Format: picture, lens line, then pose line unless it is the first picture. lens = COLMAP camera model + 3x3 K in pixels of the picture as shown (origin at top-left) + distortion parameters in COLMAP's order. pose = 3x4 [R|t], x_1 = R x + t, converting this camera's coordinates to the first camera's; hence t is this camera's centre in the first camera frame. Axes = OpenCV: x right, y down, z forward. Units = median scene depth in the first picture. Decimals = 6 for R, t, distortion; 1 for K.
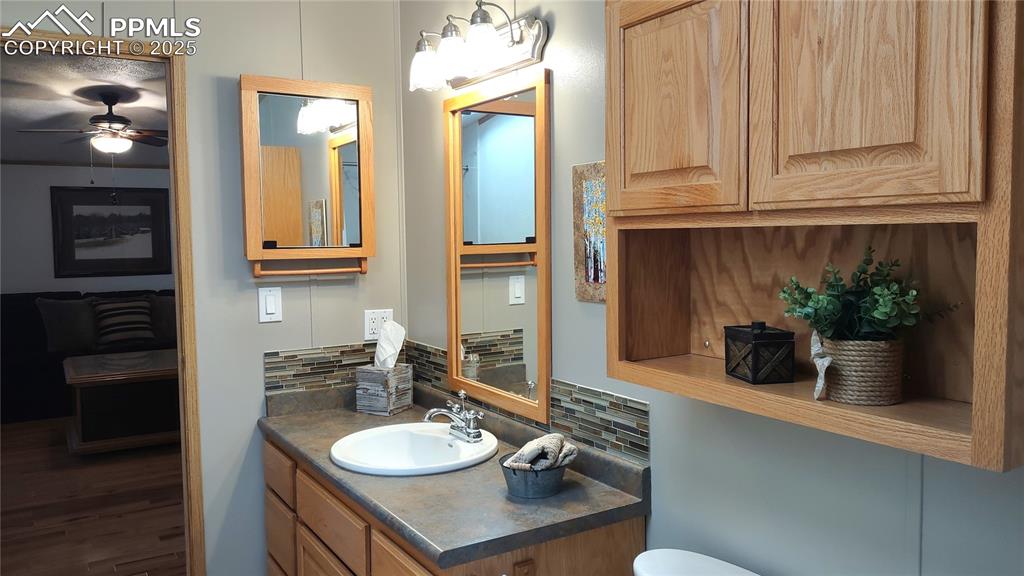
lens RADIAL K [[749.2, 0, 513.7], [0, 749.2, 281.6], [0, 0, 1]] dist [0.000135, -0.000415]
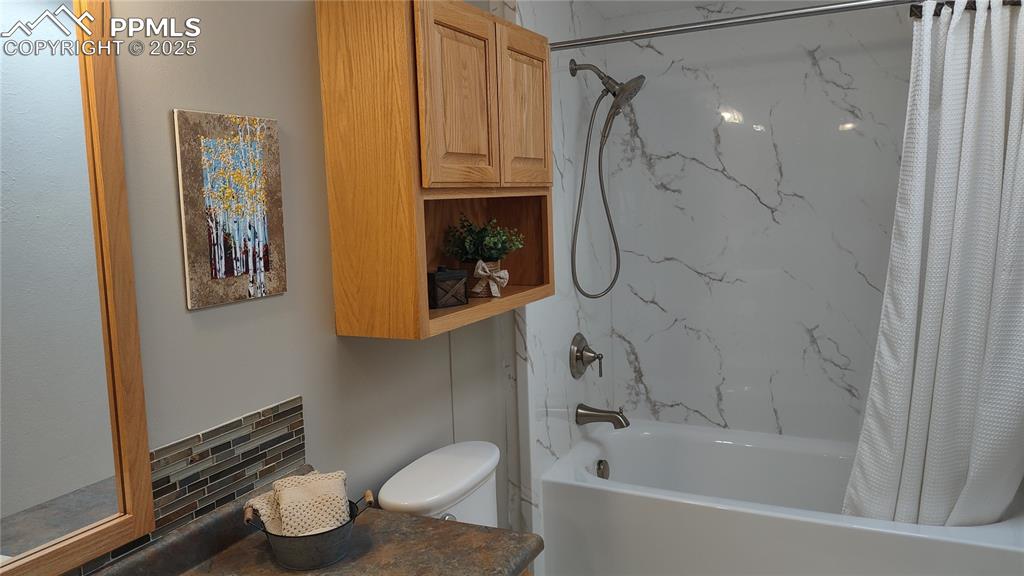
lens RADIAL K [[749.2, 0, 516.5], [0, 749.2, 284.3], [0, 0, 1]] dist [0.000135, -0.000415]
pose [[-0.531965, -0.066865, 0.844122, -0.668931], [0.094776, 0.985912, 0.137824, -0.066698], [-0.841446, 0.153320, -0.518133, 1.141779]]
